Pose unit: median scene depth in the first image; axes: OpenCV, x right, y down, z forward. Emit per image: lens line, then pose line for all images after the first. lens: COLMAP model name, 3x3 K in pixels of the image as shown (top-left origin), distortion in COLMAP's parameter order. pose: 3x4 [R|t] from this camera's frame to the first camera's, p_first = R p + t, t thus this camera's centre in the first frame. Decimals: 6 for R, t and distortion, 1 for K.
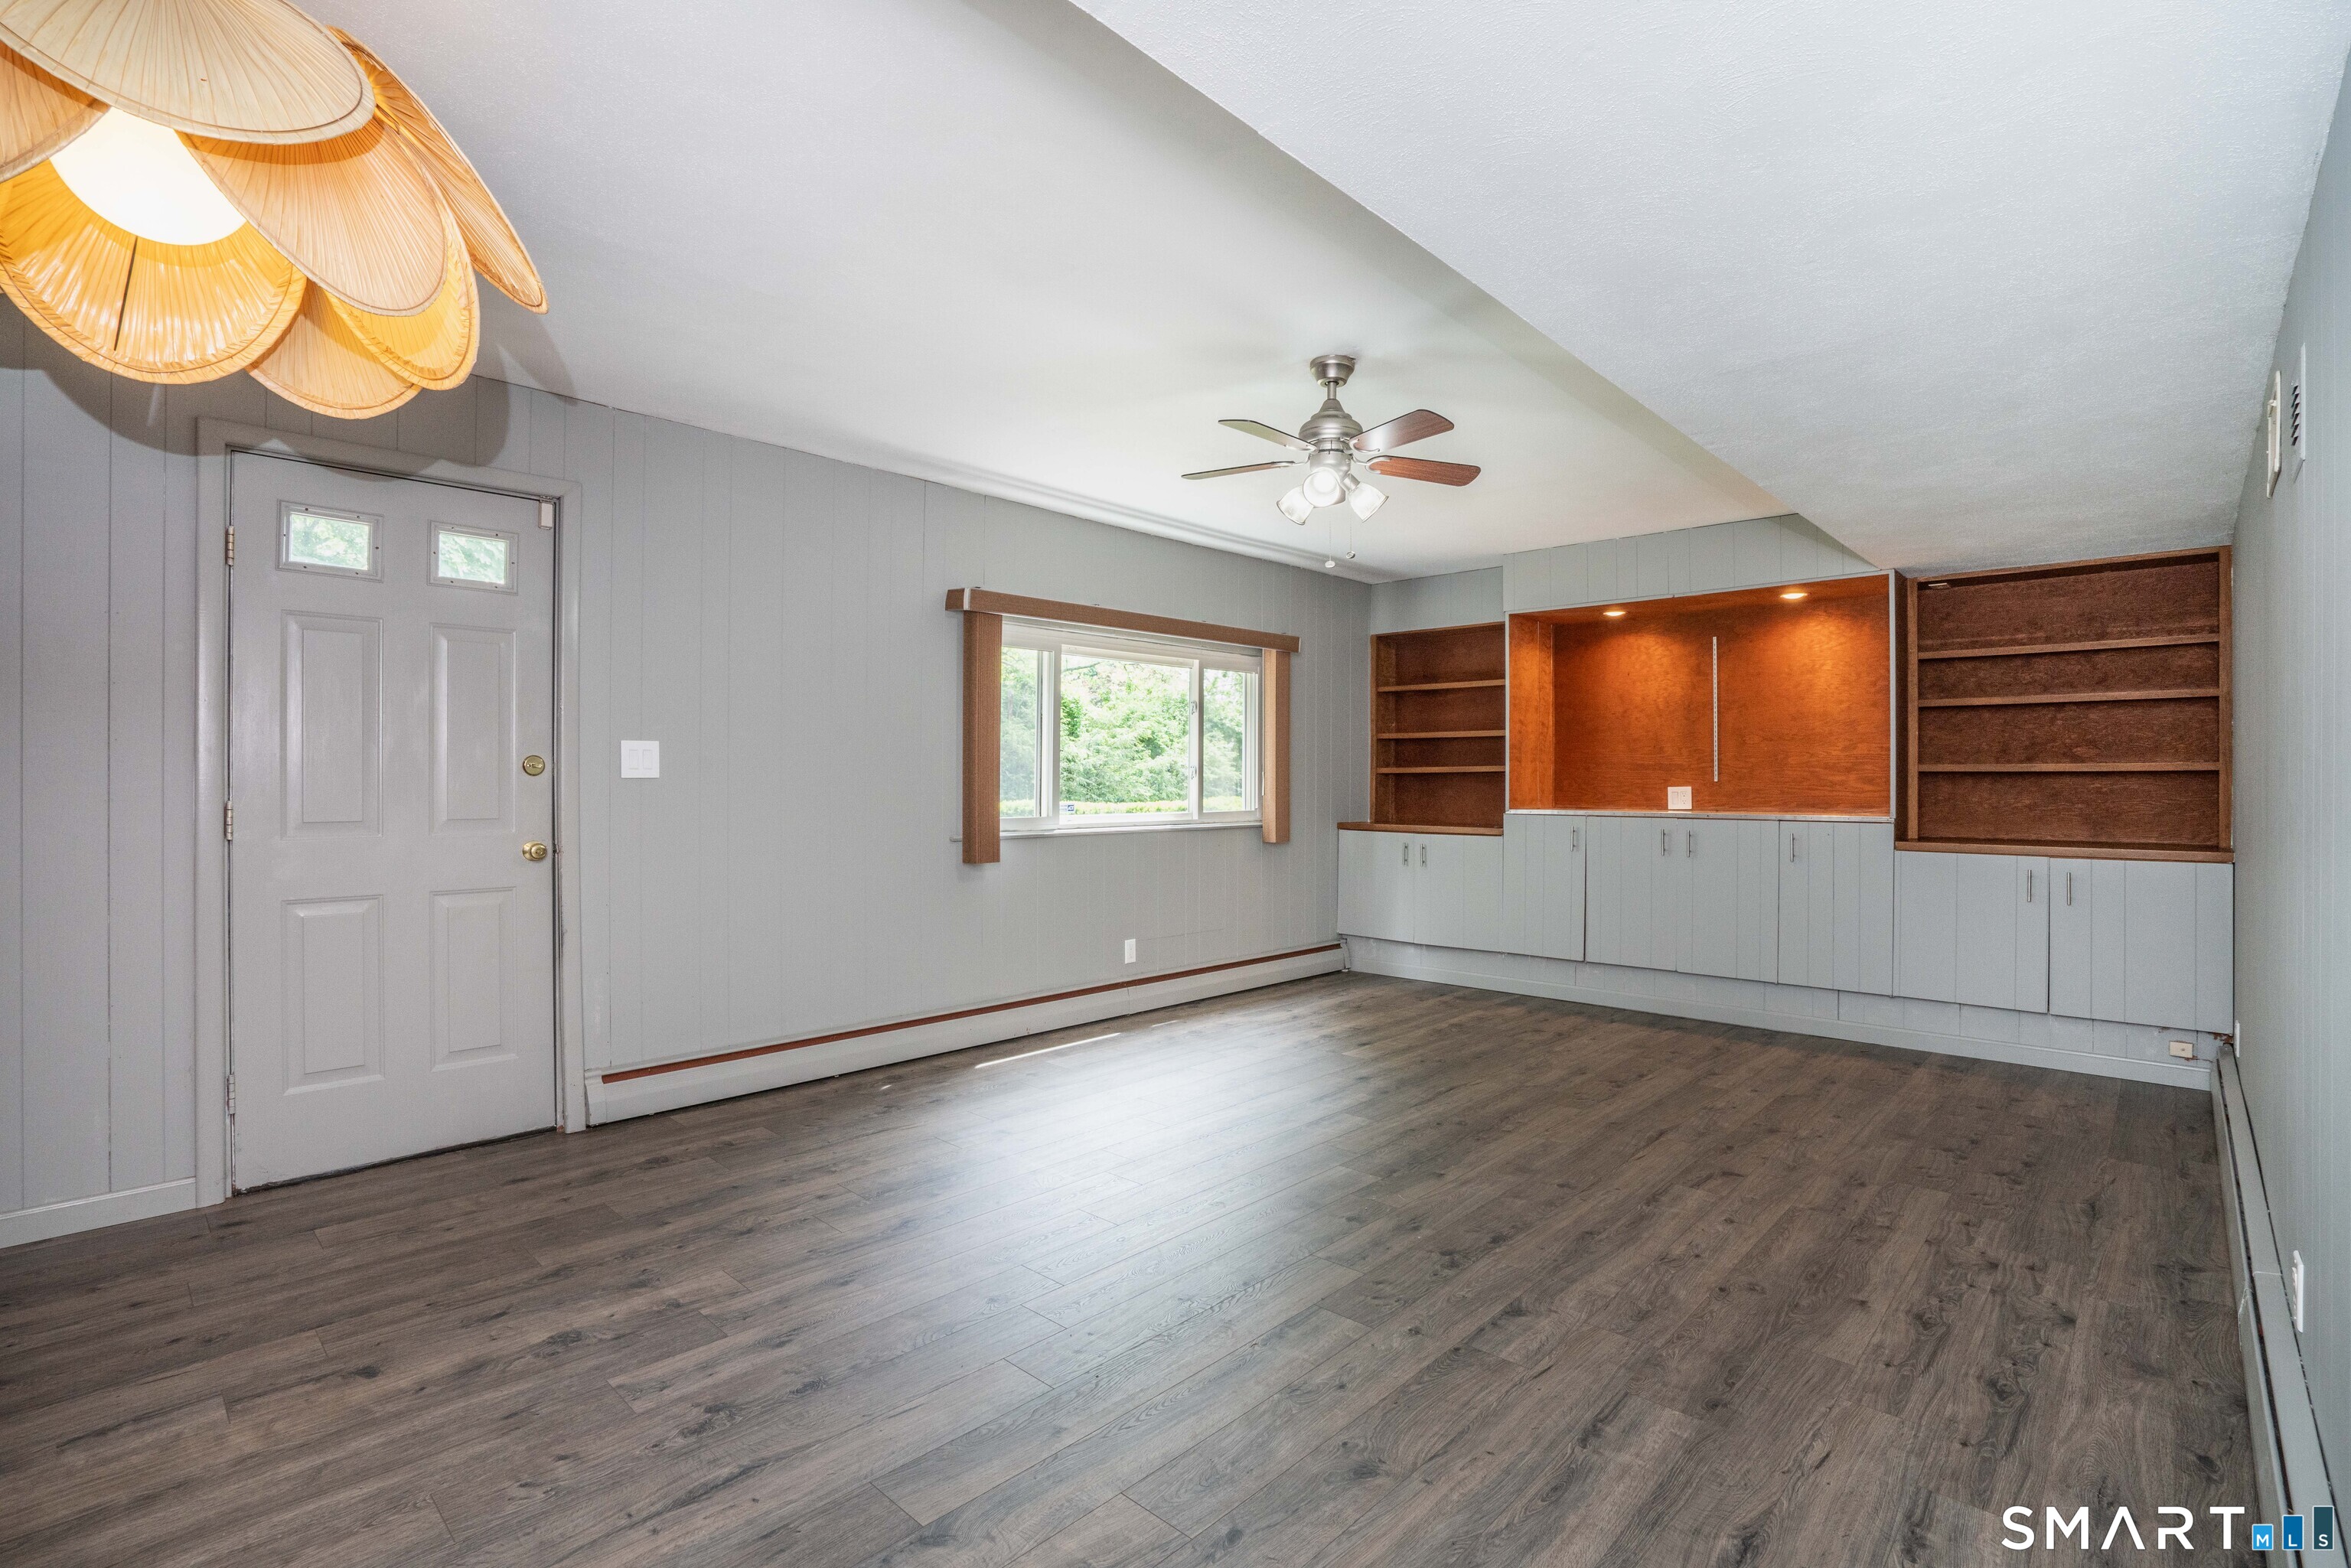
lens RADIAL K [[1074.2, 0, 1180.5], [0, 1074.2, 781.5], [0, 0, 1]] dist [-0.051633, 0.014105]
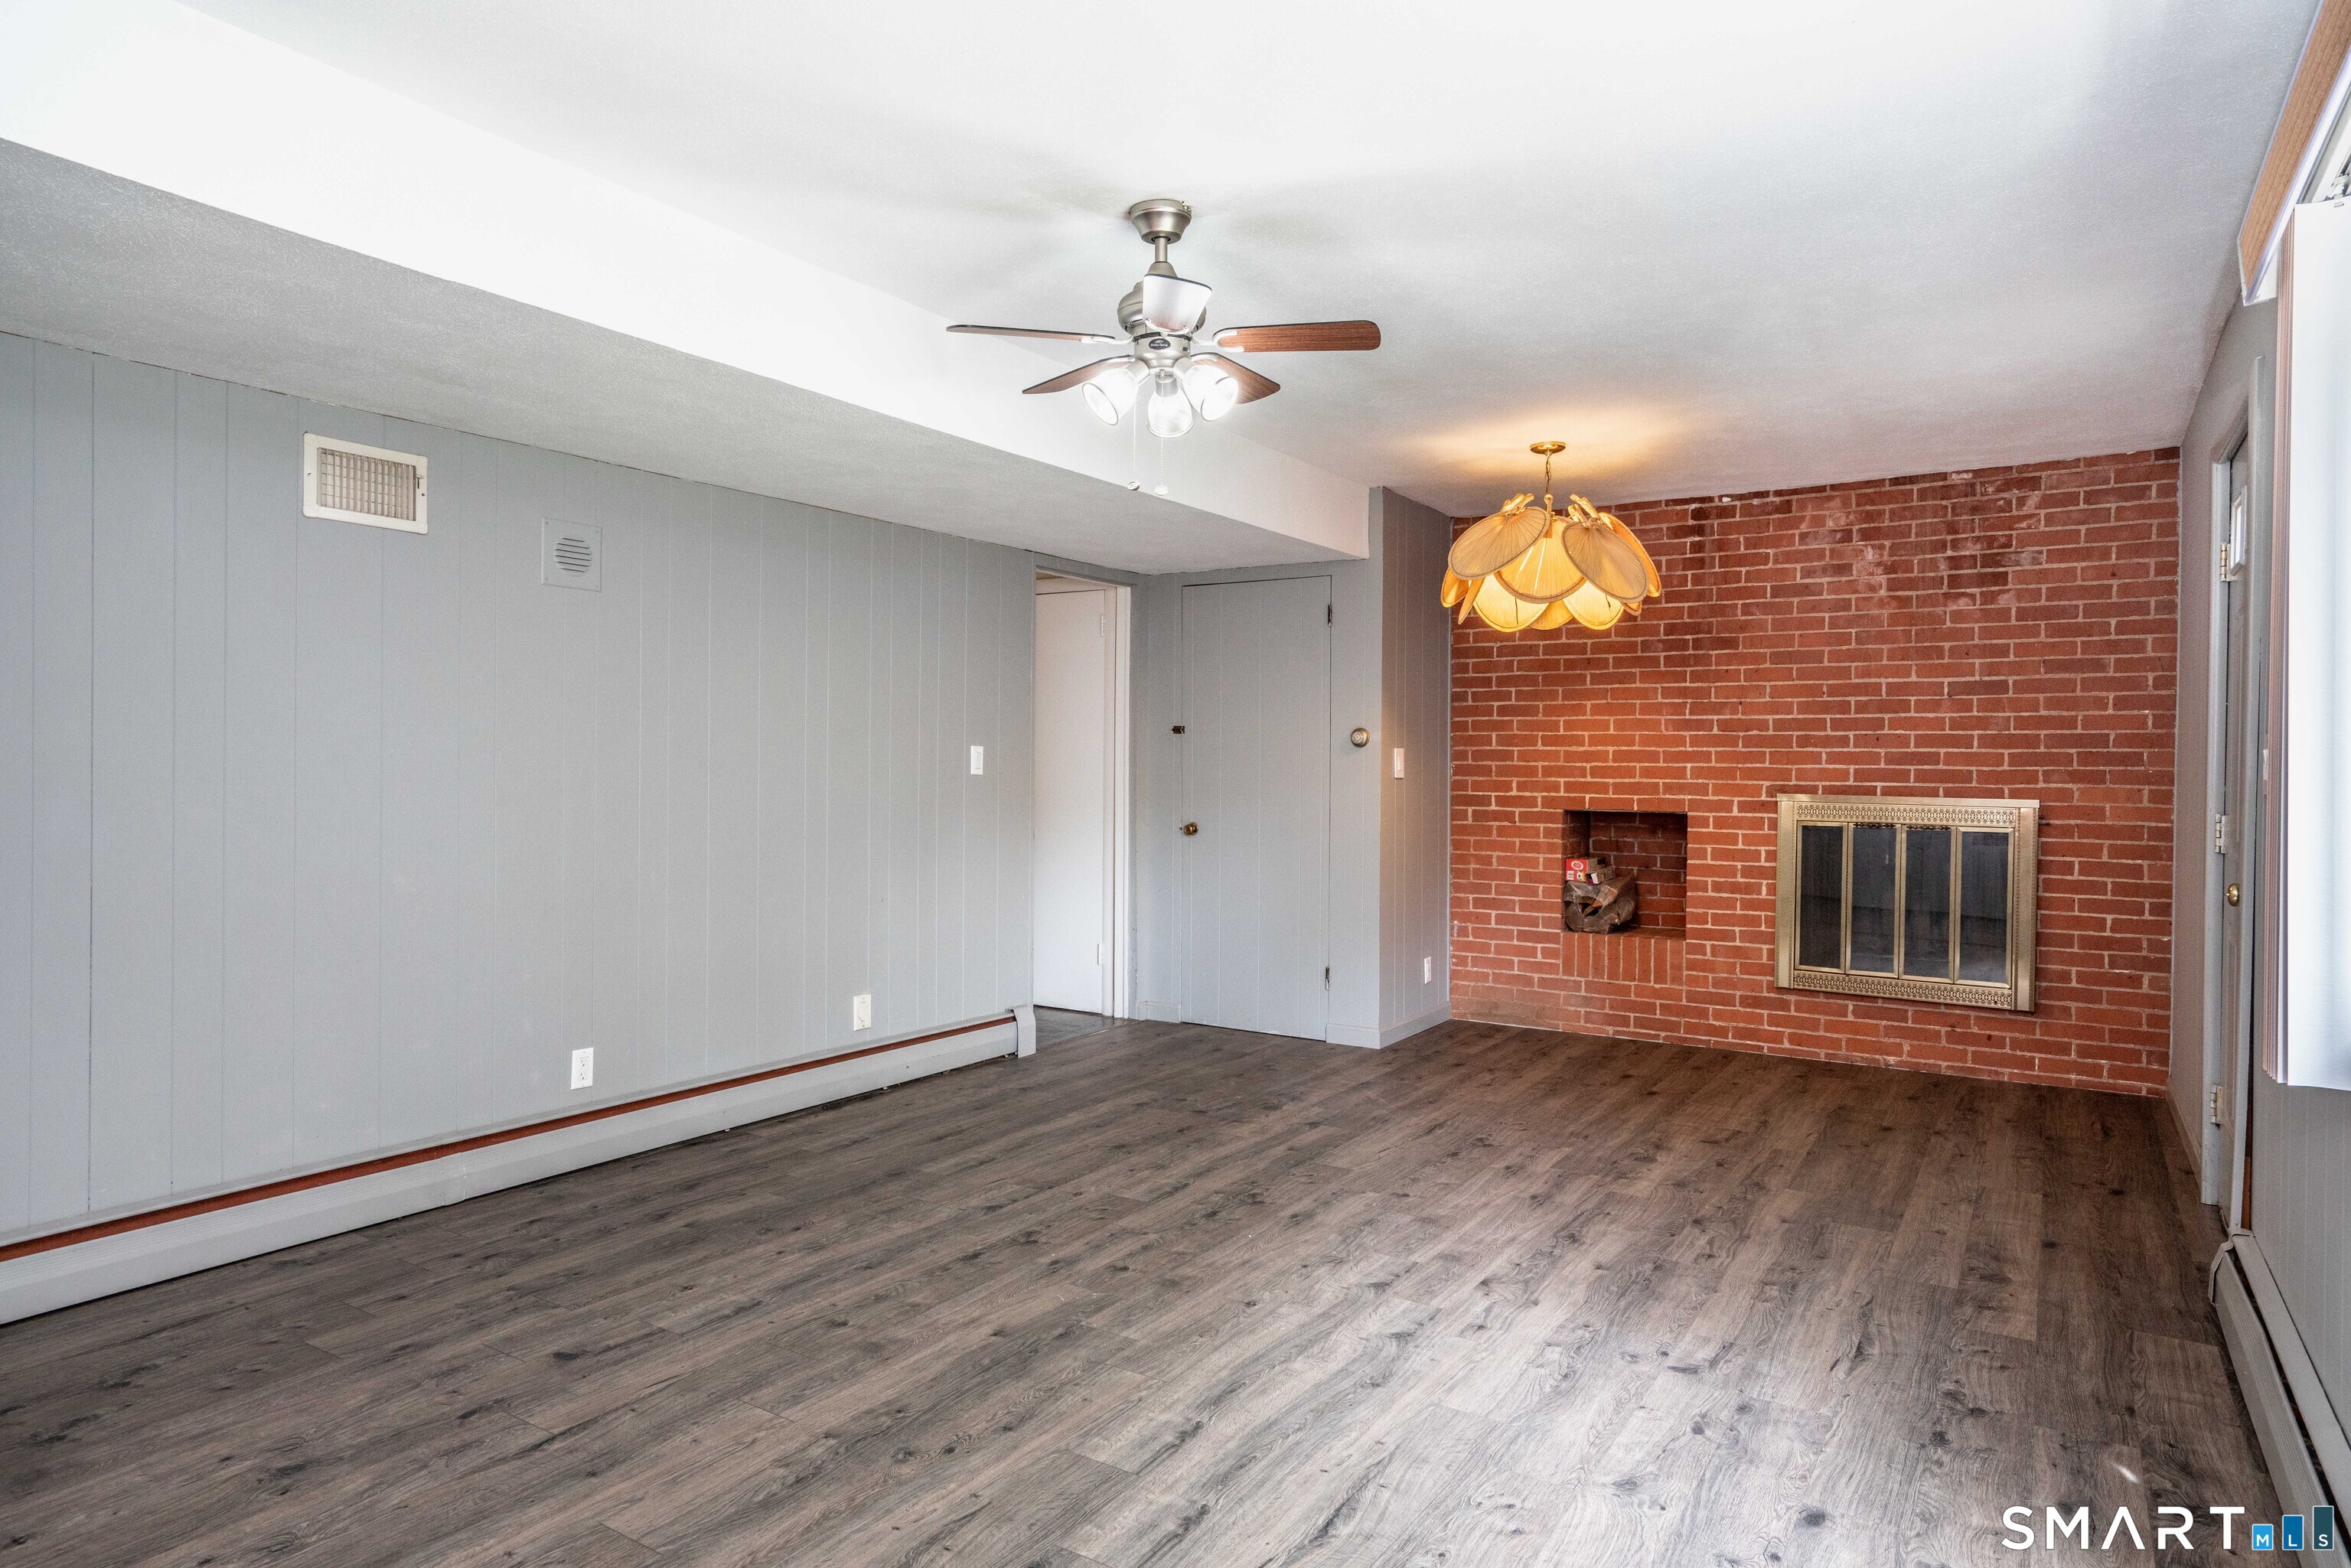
lens RADIAL K [[1386.5, 0, 1163.3], [0, 1386.5, 772.2], [0, 0, 1]] dist [-0.020099, 0.008976]
pose [[-0.984472, -0.011853, -0.175143, 0.348191], [-0.012550, 0.999917, 0.002870, -0.013754], [0.175095, 0.005024, -0.984539, 2.227410]]
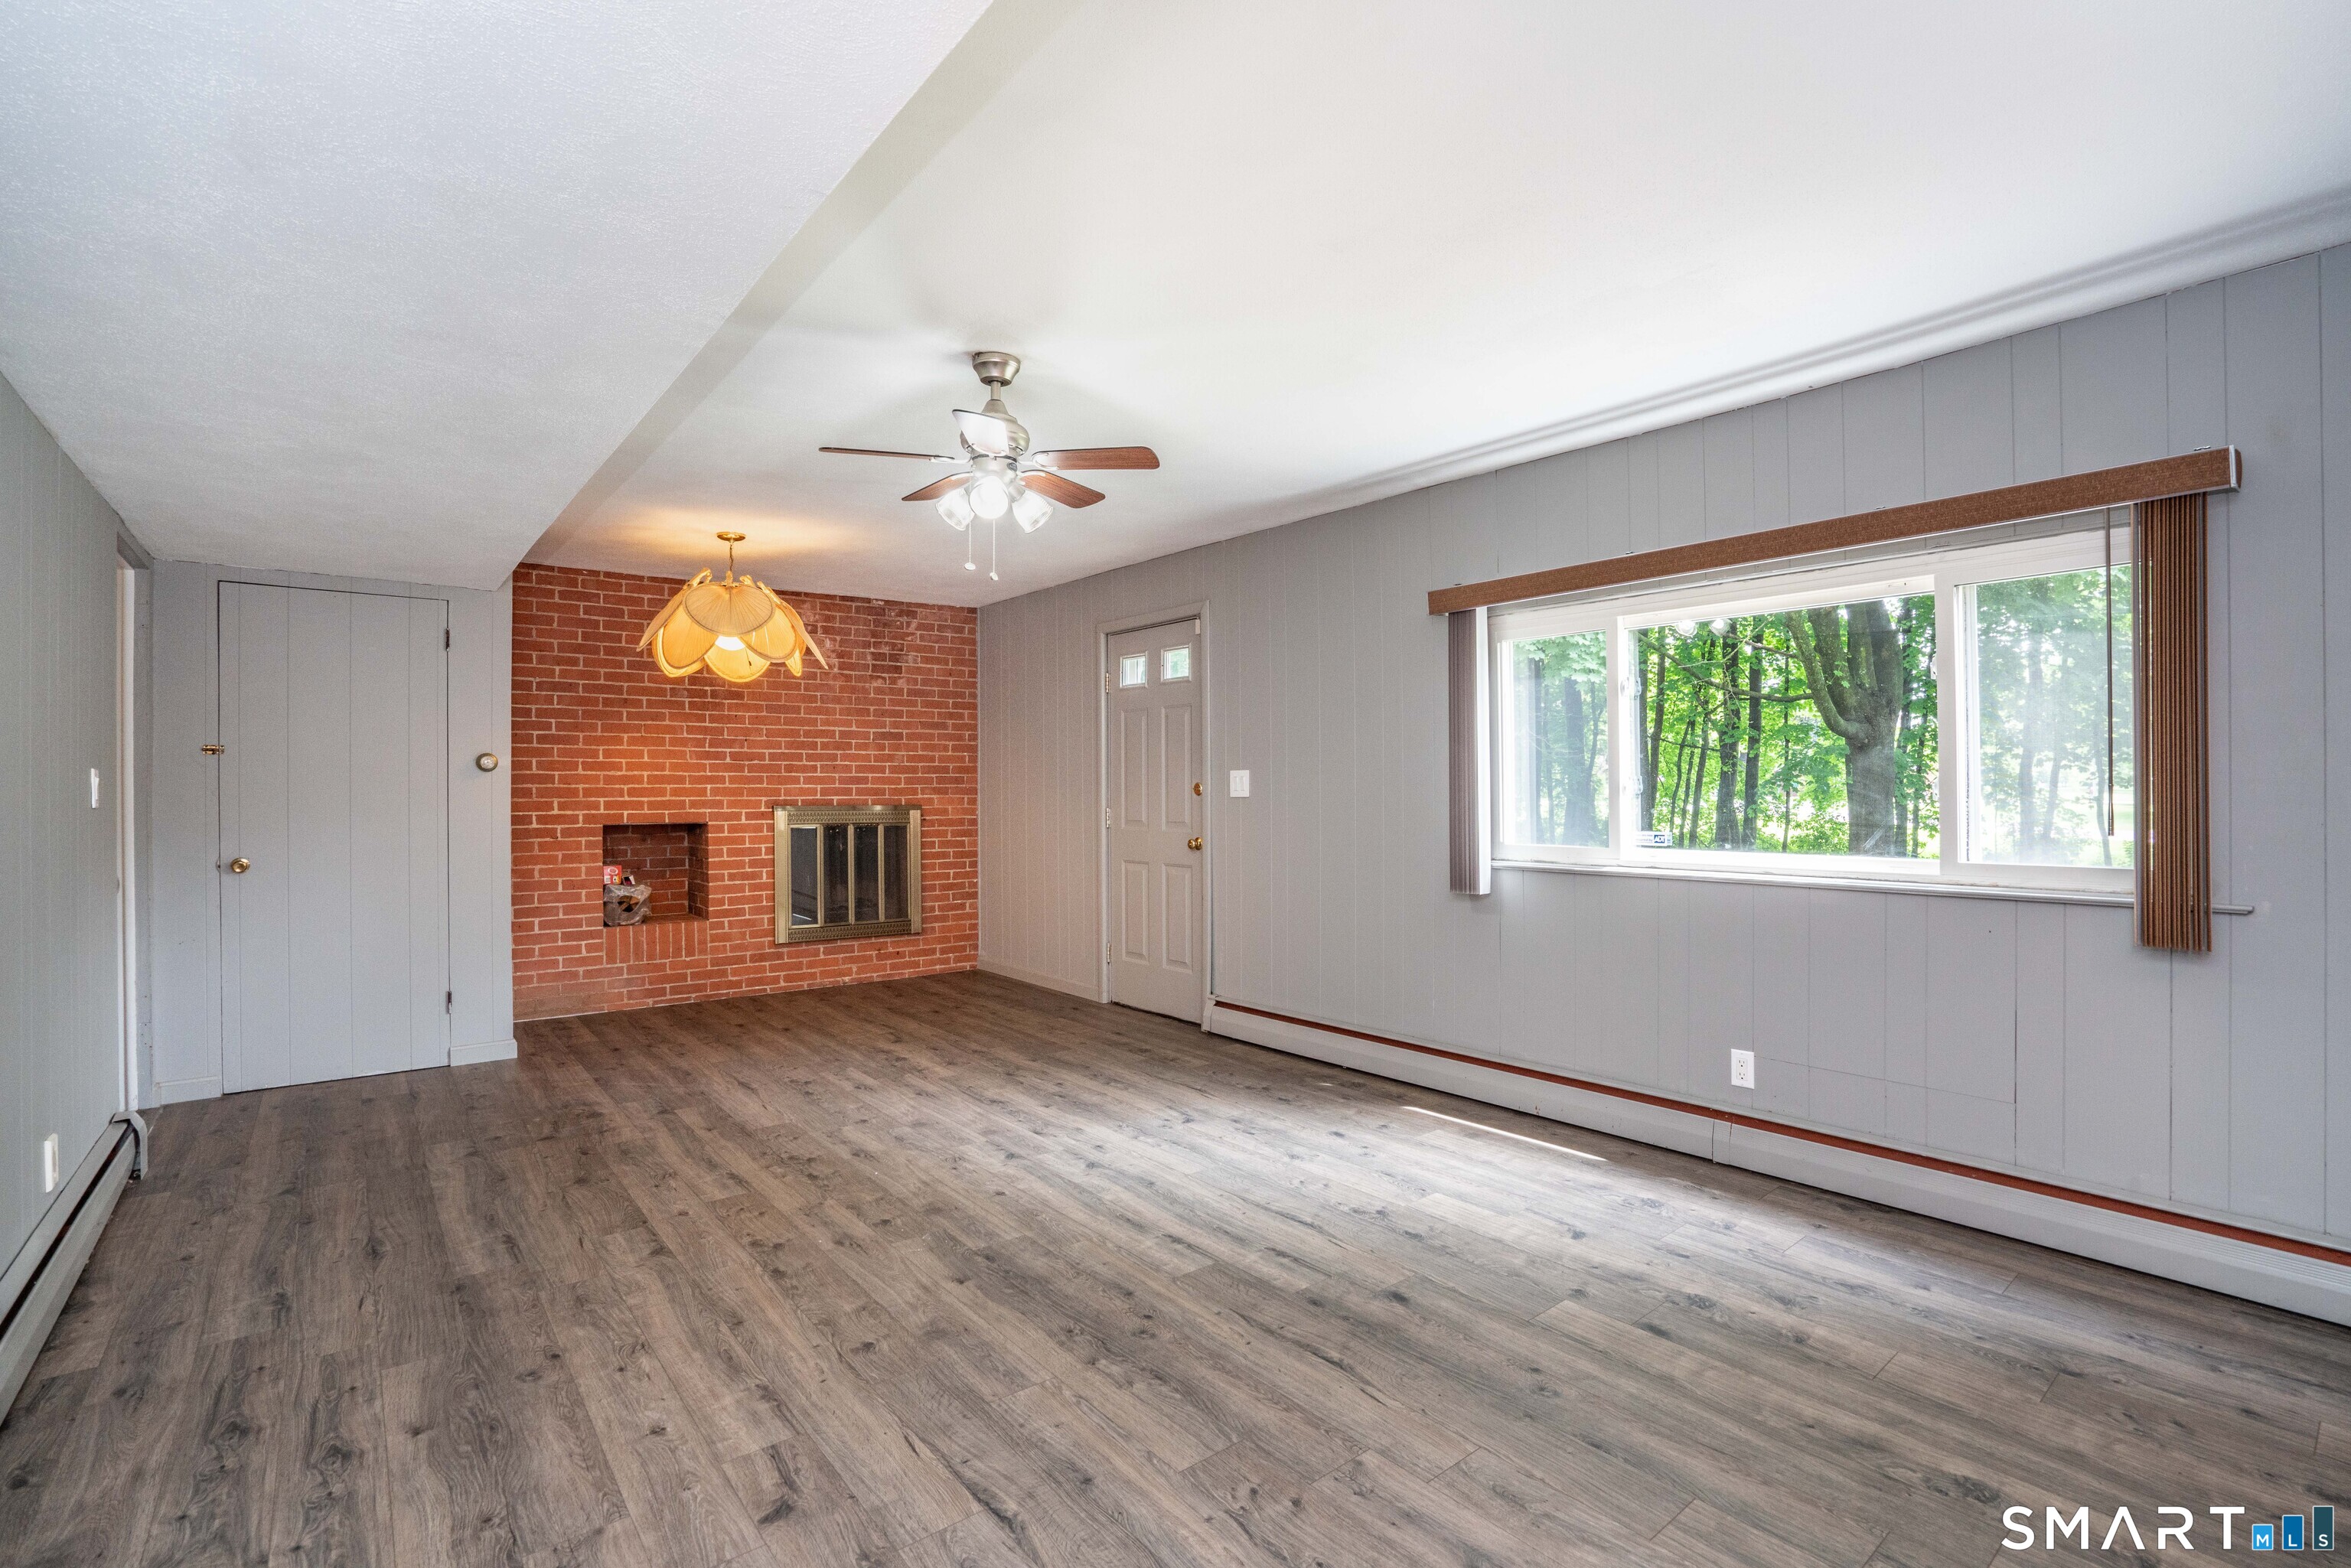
lens RADIAL K [[1074.2, 0, 1187.4], [0, 1074.2, 783.2], [0, 0, 1]] dist [-0.051633, 0.014105]
pose [[-0.128162, -0.007537, -0.991725, 1.205989], [0.003452, 0.999962, -0.008045, -0.013868], [0.991747, -0.004454, -0.128131, 1.479628]]
